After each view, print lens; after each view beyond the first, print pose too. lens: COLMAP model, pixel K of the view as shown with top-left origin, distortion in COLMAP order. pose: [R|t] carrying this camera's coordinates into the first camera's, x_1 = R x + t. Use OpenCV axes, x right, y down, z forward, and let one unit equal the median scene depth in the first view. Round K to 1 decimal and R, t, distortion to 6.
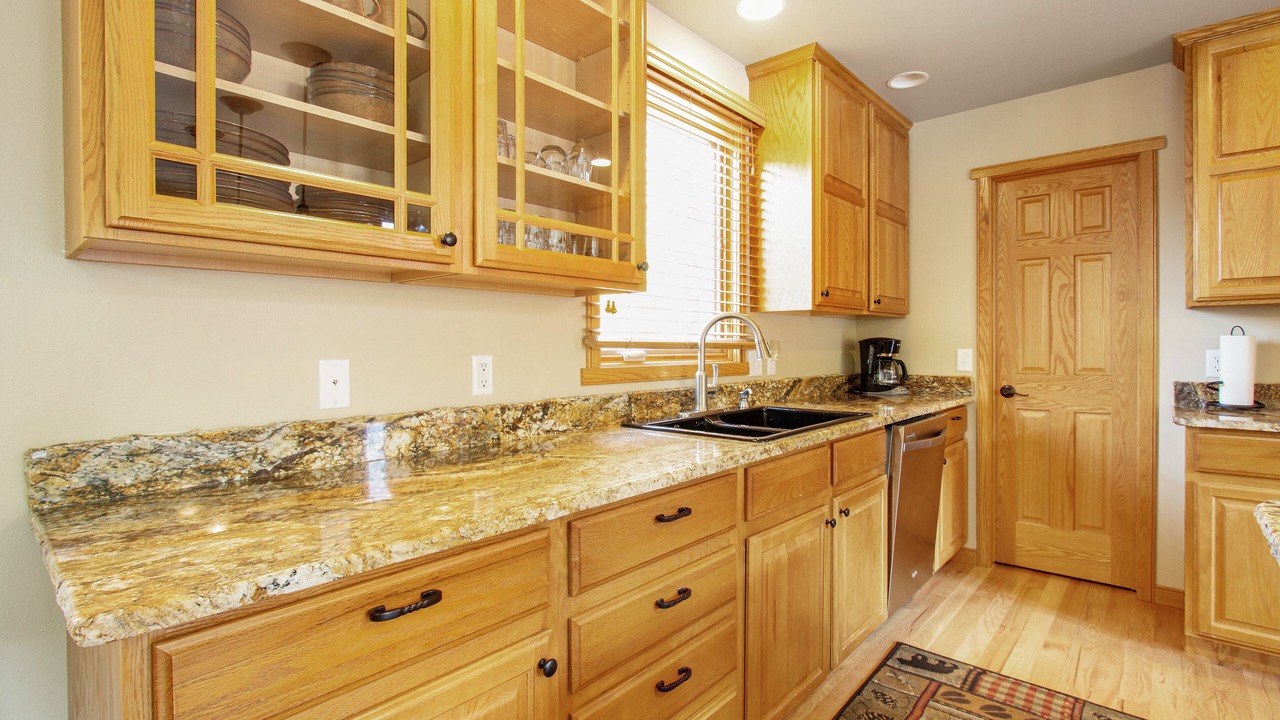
lens RADIAL K [[600.5, 0, 636.8], [0, 600.5, 349.8], [0, 0, 1]] dist [-0.020635, 0.004904]
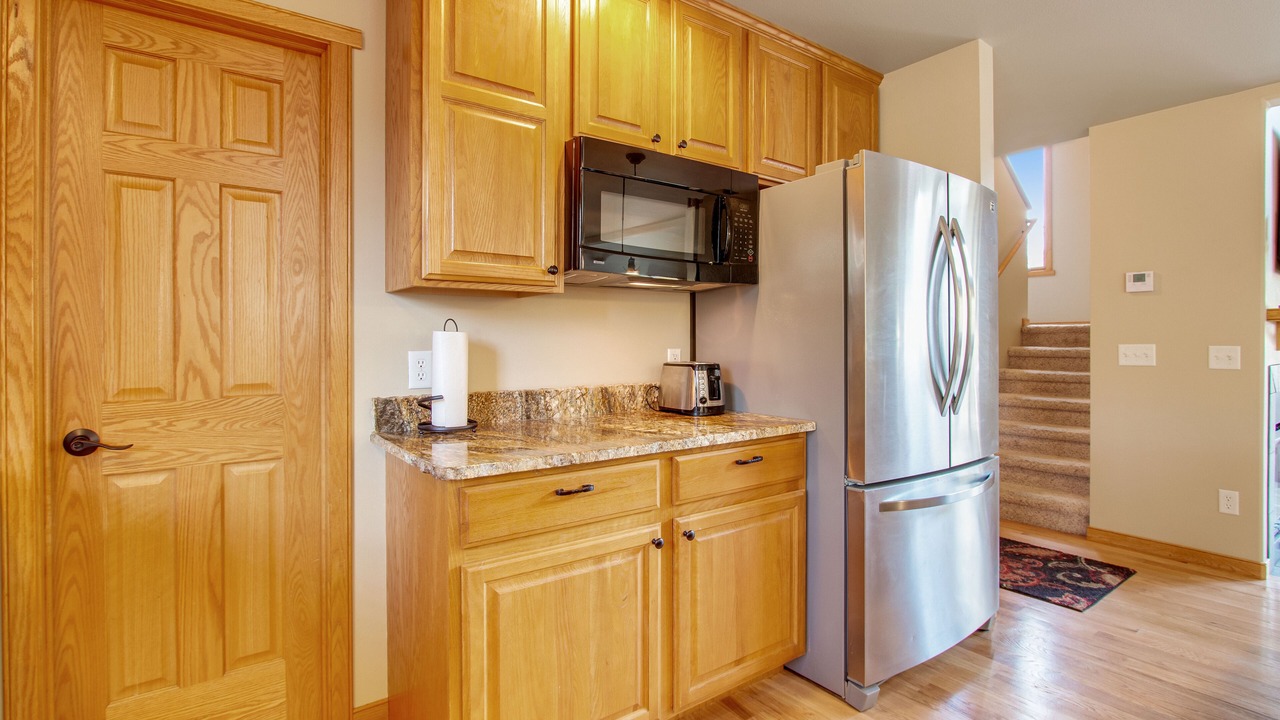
lens RADIAL K [[600.5, 0, 646.5], [0, 600.5, 343.3], [0, 0, 1]] dist [-0.020635, 0.004904]
pose [[0.203519, 0.000605, 0.979071, 0.277493], [0.007211, 0.999972, -0.002117, -0.005332], [-0.979044, 0.007491, 0.203509, 0.509481]]
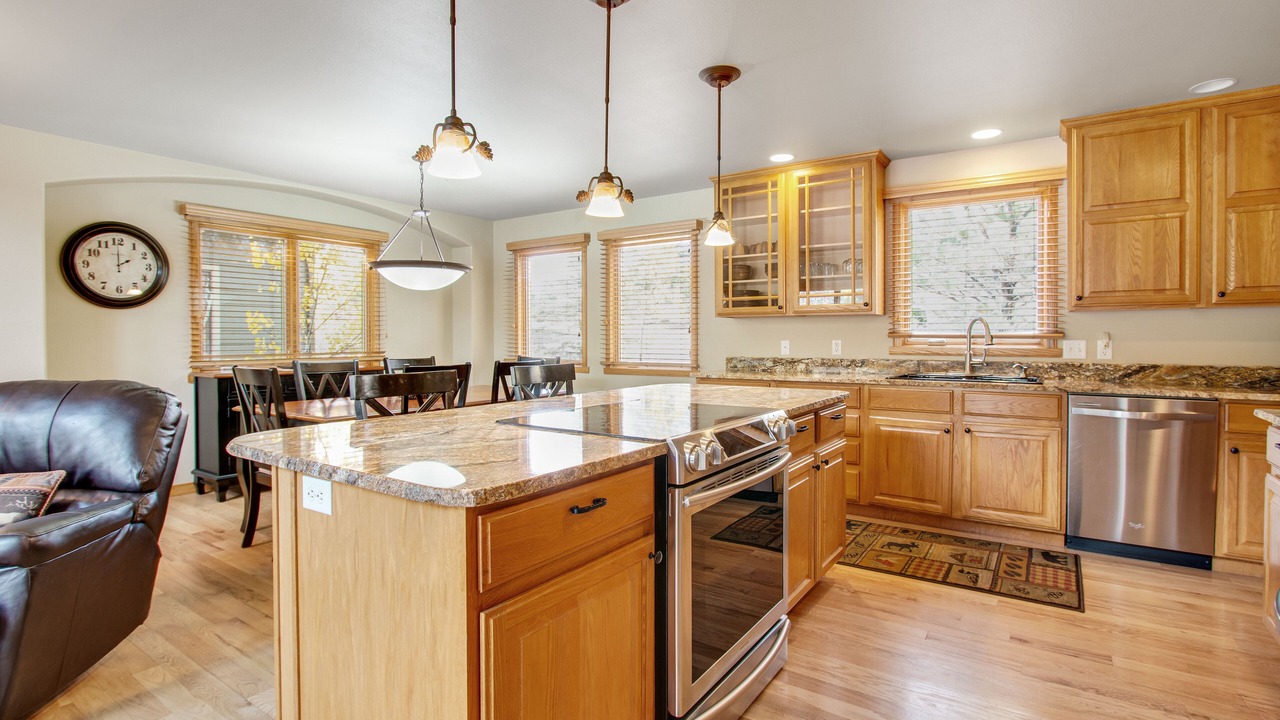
lens RADIAL K [[600.5, 0, 639.9], [0, 600.5, 343.8], [0, 0, 1]] dist [-0.020635, 0.004904]
pose [[0.139450, 0.015885, -0.990102, 1.317701], [-0.003990, 0.999872, 0.015480, -0.006931], [0.990221, 0.001791, 0.139496, -0.144235]]
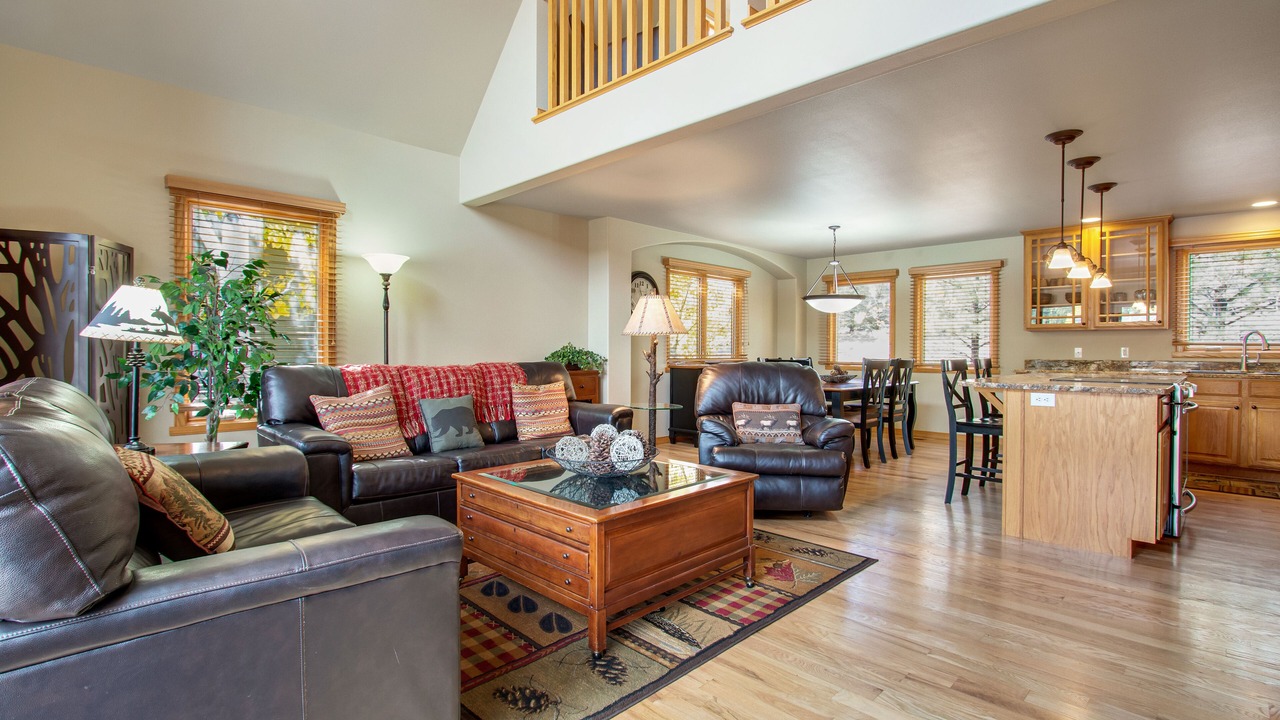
lens RADIAL K [[600.5, 0, 645.6], [0, 600.5, 351.9], [0, 0, 1]] dist [-0.020635, 0.004904]
pose [[-0.039585, 0.006569, -0.999195, 2.040941], [-0.010305, 0.999923, 0.006982, 0.024451], [0.999163, 0.010573, -0.039514, -1.051953]]
